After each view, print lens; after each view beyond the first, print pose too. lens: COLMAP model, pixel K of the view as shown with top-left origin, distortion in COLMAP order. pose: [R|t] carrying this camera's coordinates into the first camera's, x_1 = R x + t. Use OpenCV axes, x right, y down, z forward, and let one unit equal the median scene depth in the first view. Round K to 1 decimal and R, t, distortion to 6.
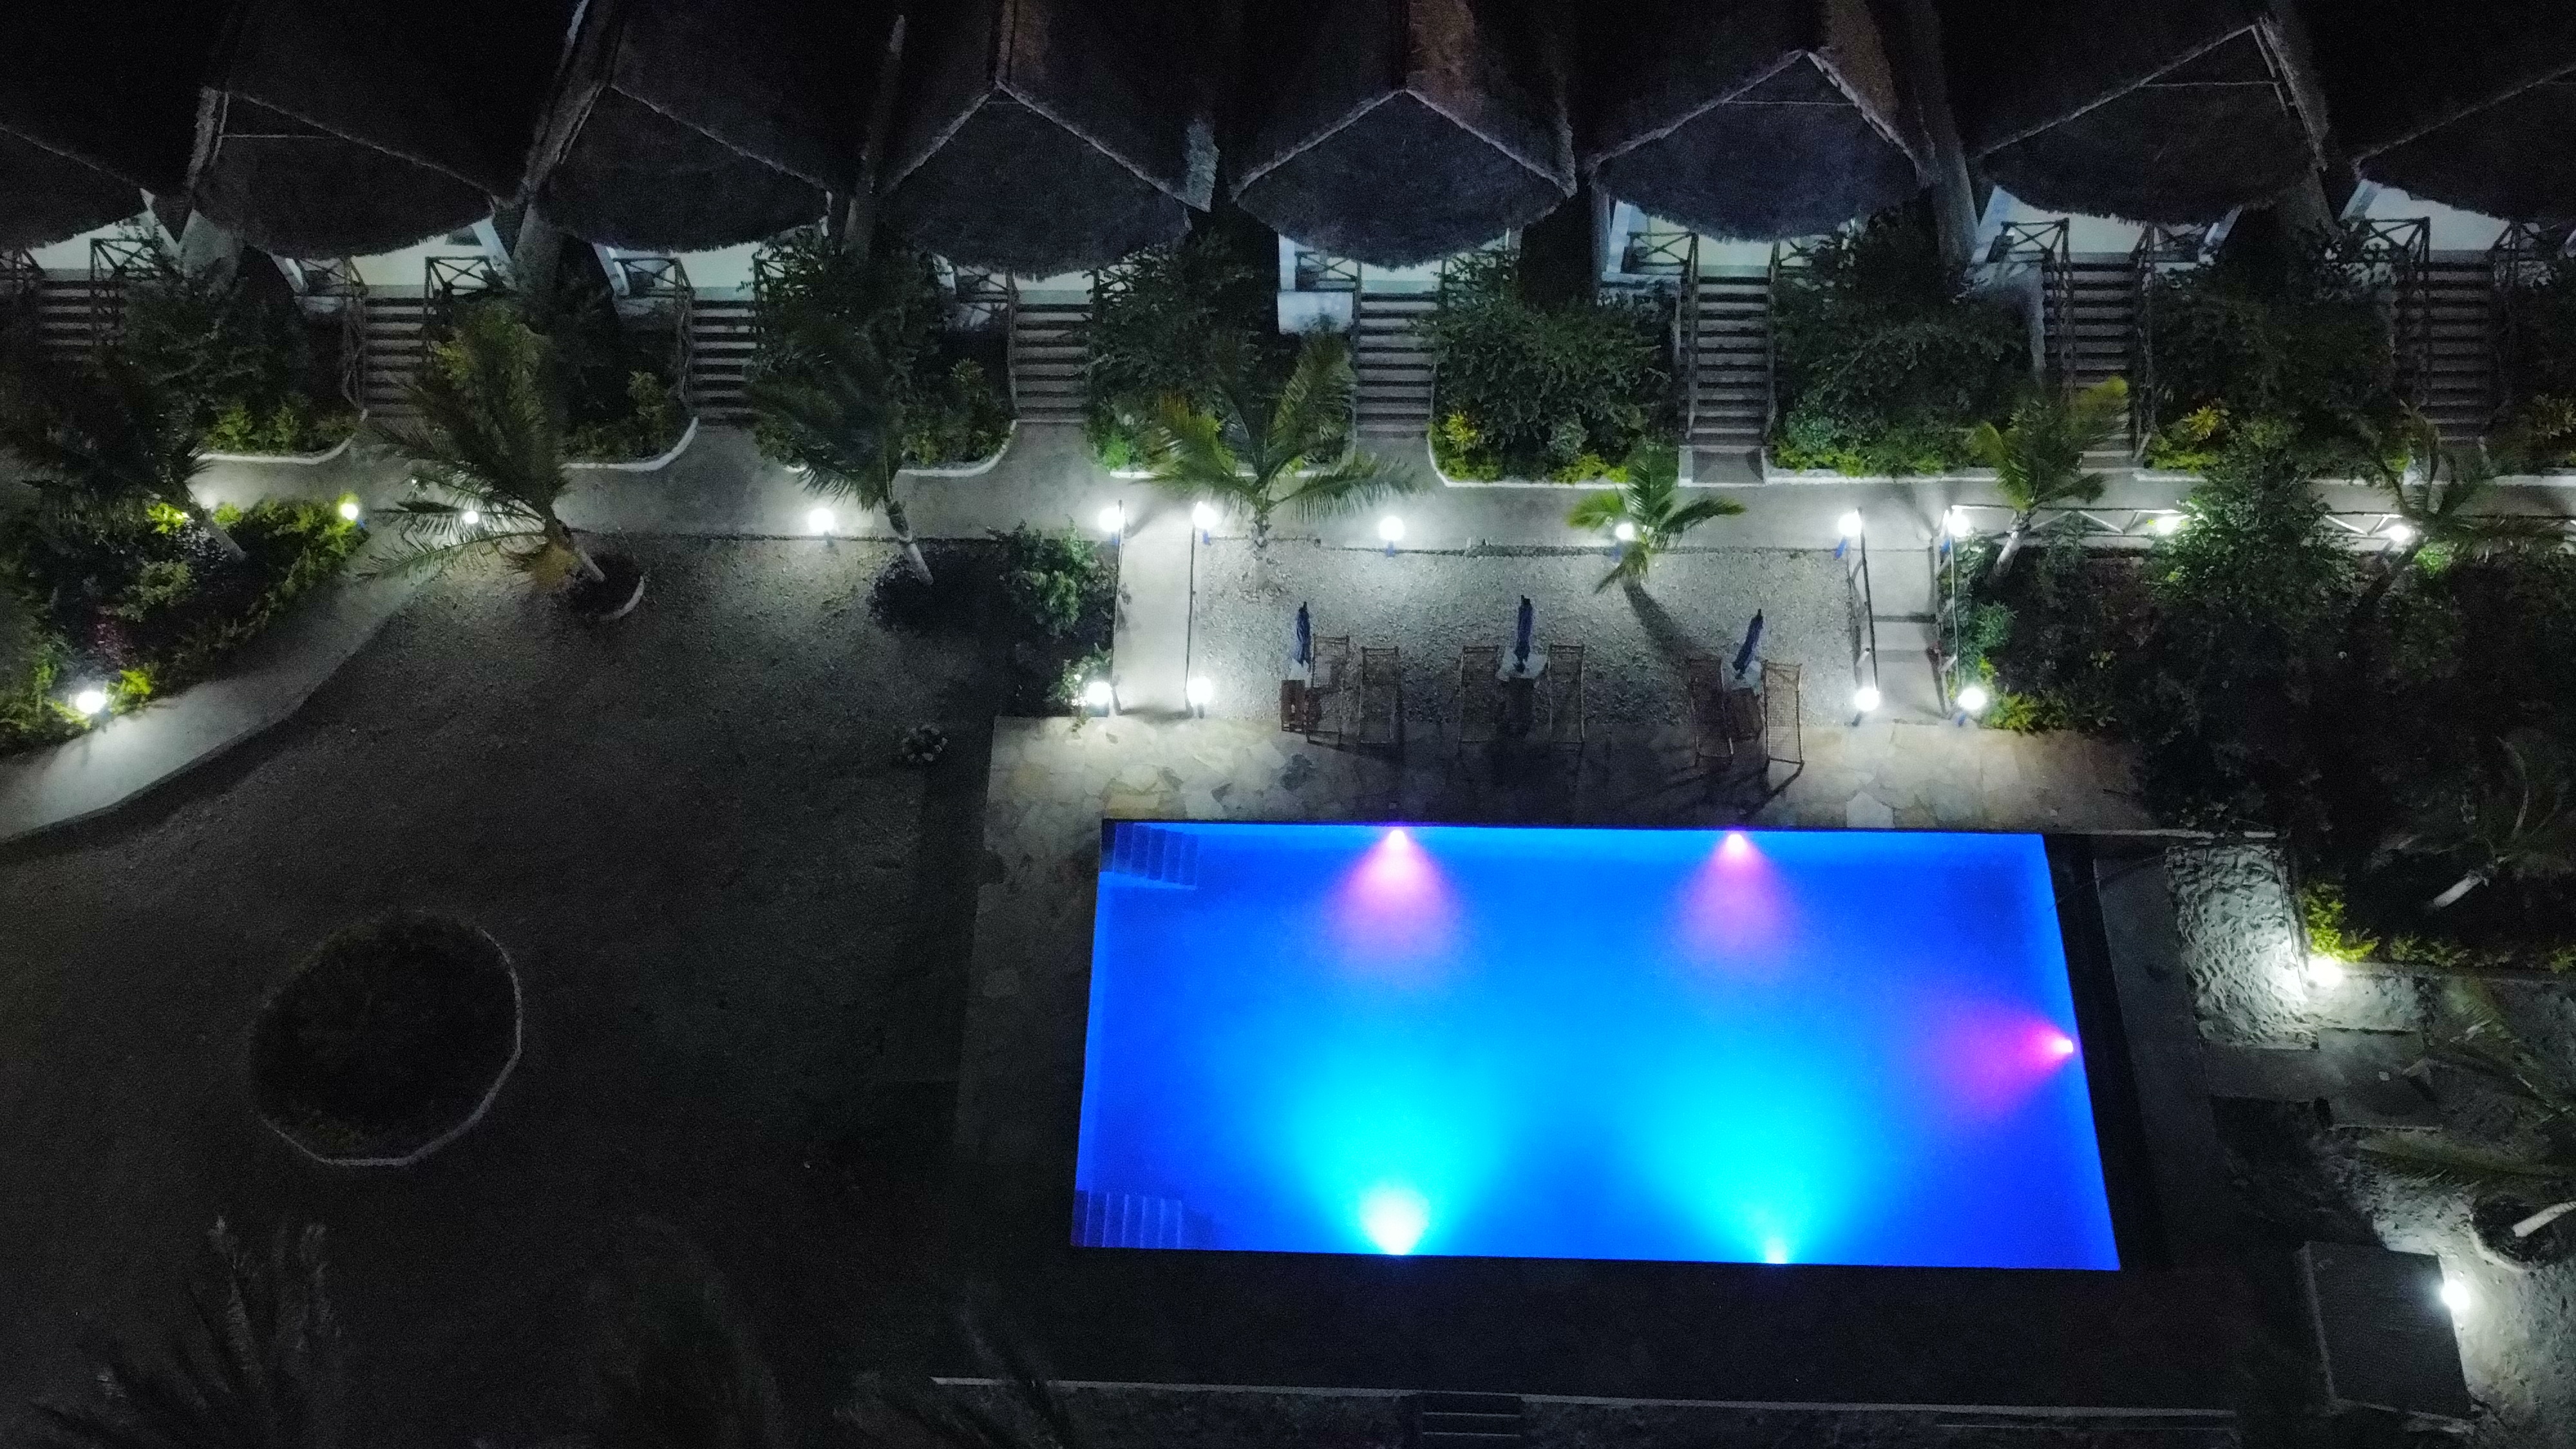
lens RADIAL K [[1951.9, 0, 1289.5], [0, 1951.9, 727.8], [0, 0, 1]] dist [0.005301, -0.013322]
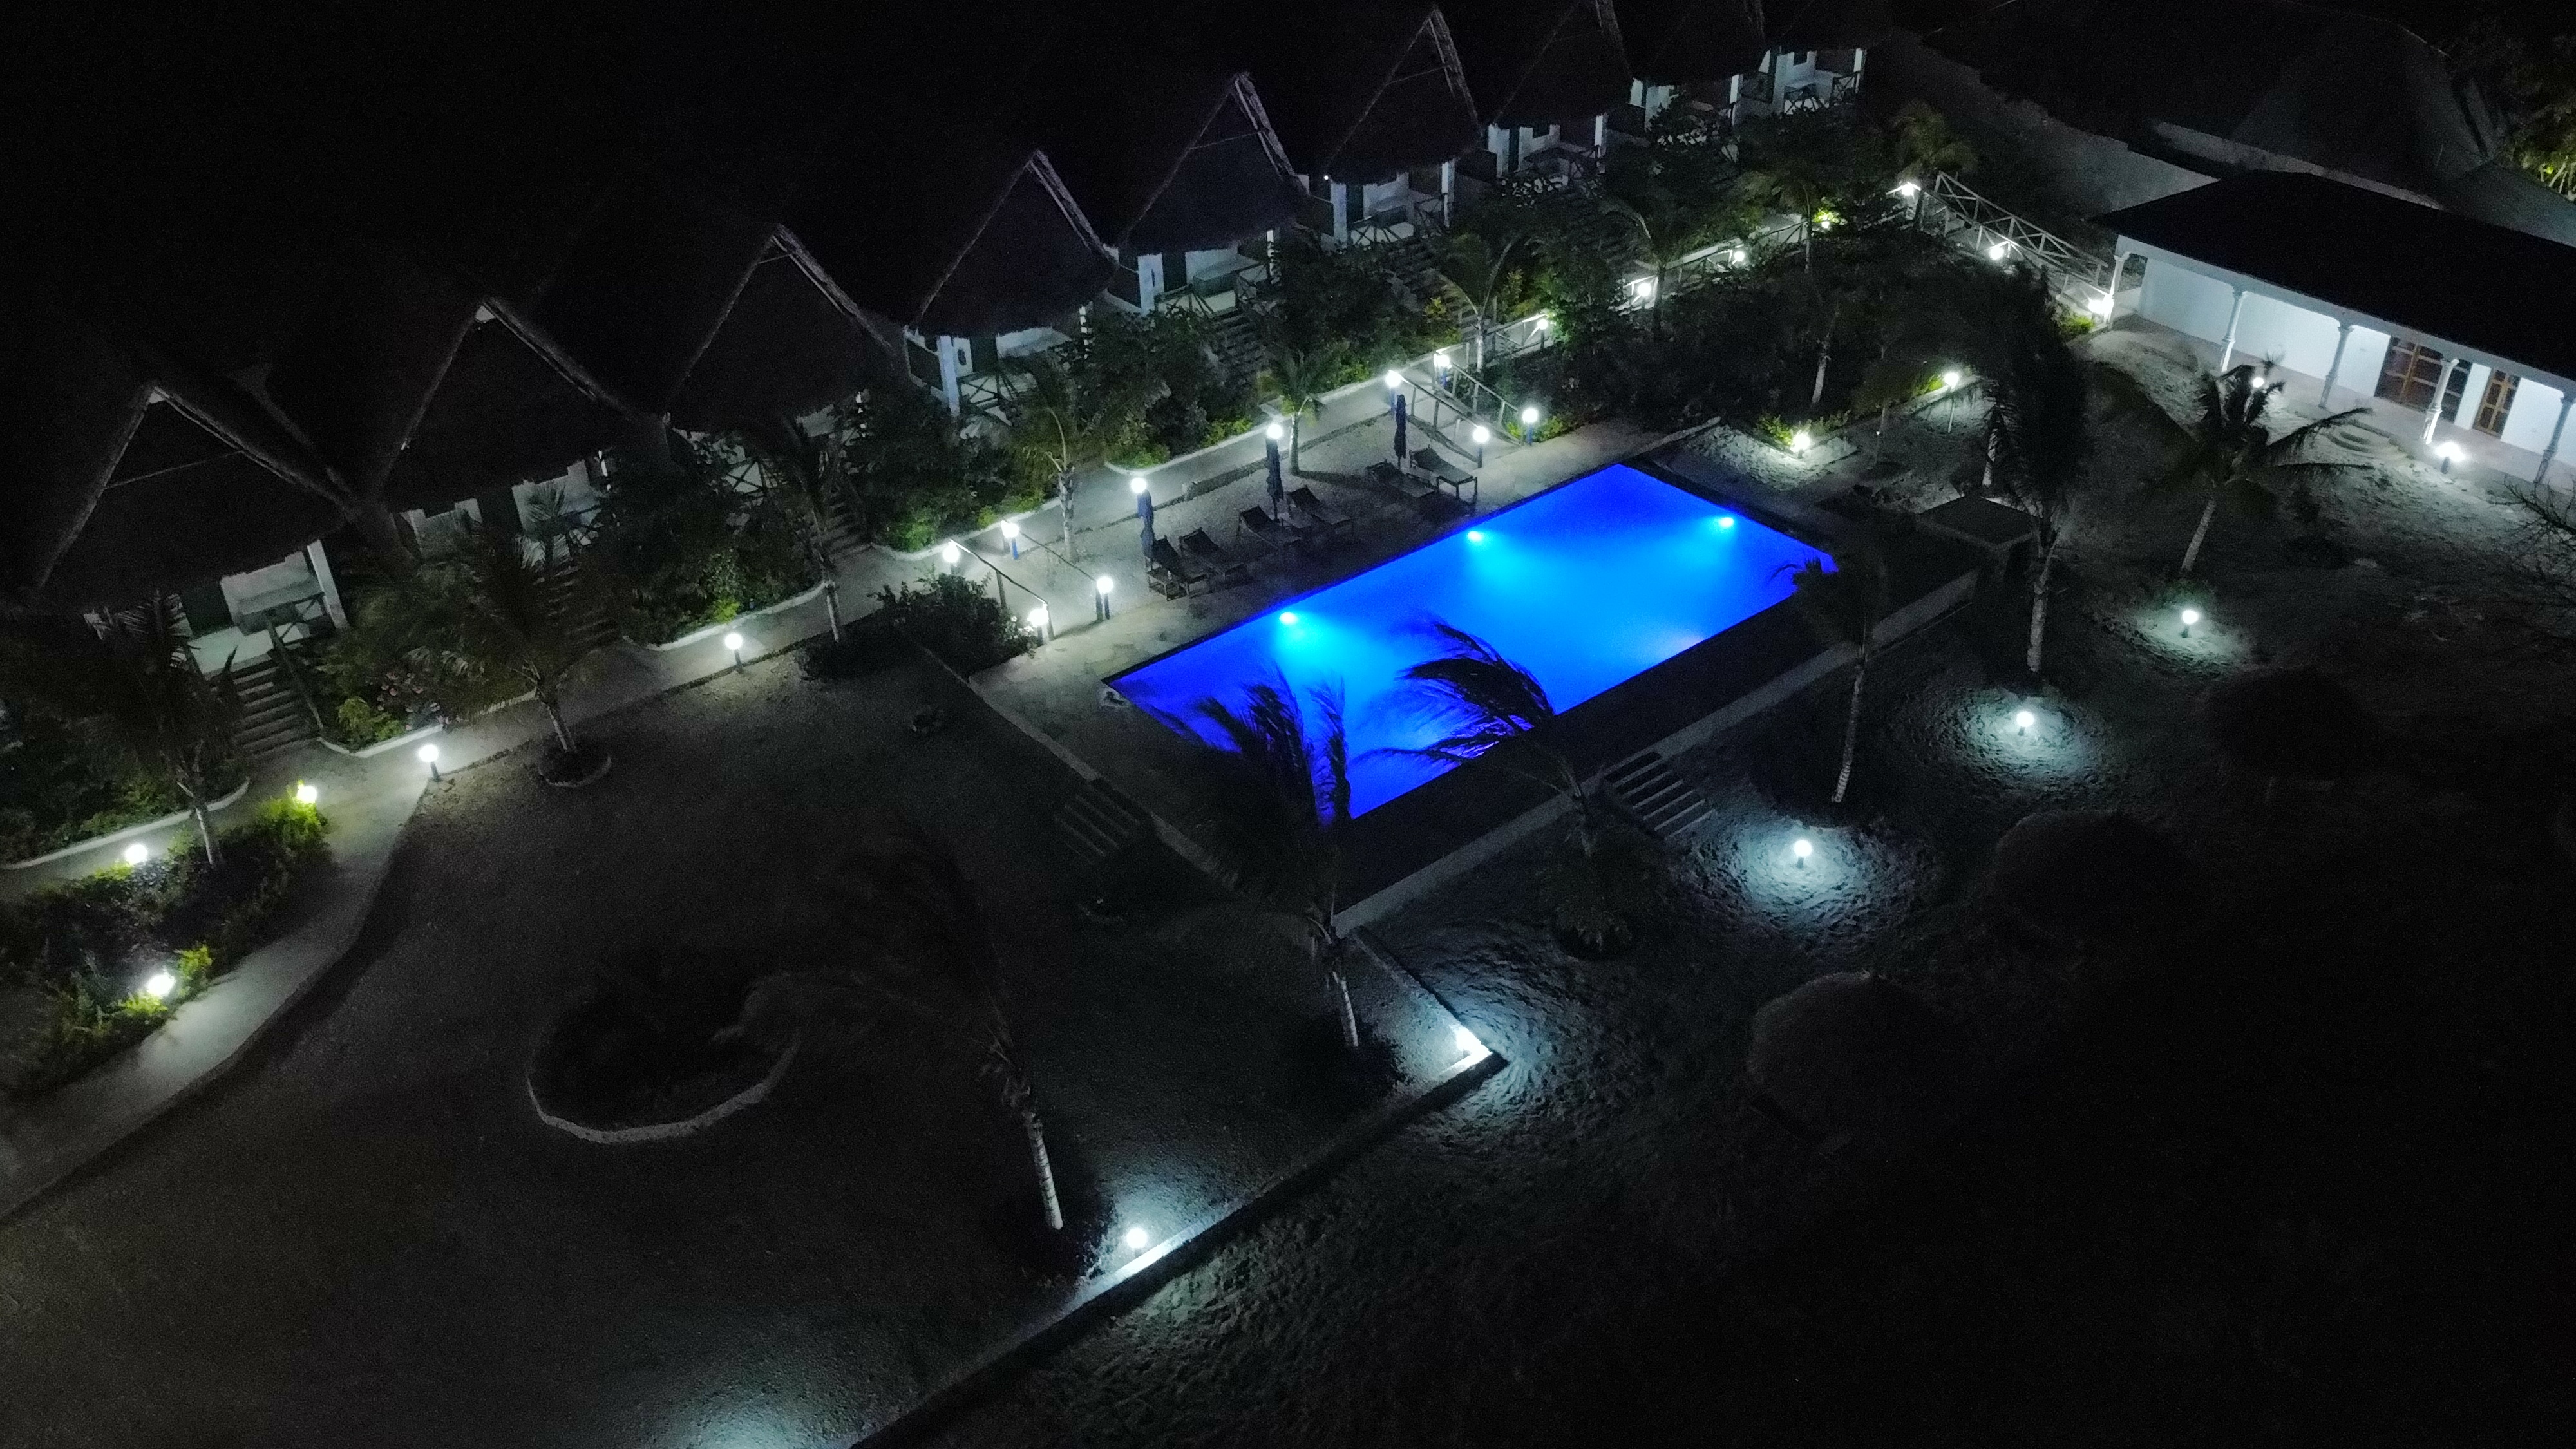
lens RADIAL K [[1951.9, 0, 1291.7], [0, 1951.9, 721.2], [0, 0, 1]] dist [0.005301, -0.013322]
pose [[0.759576, -0.357156, 0.543585, -0.664637], [0.574227, 0.760737, -0.302560, 0.494946], [-0.305464, 0.541958, 0.782926, 0.010448]]
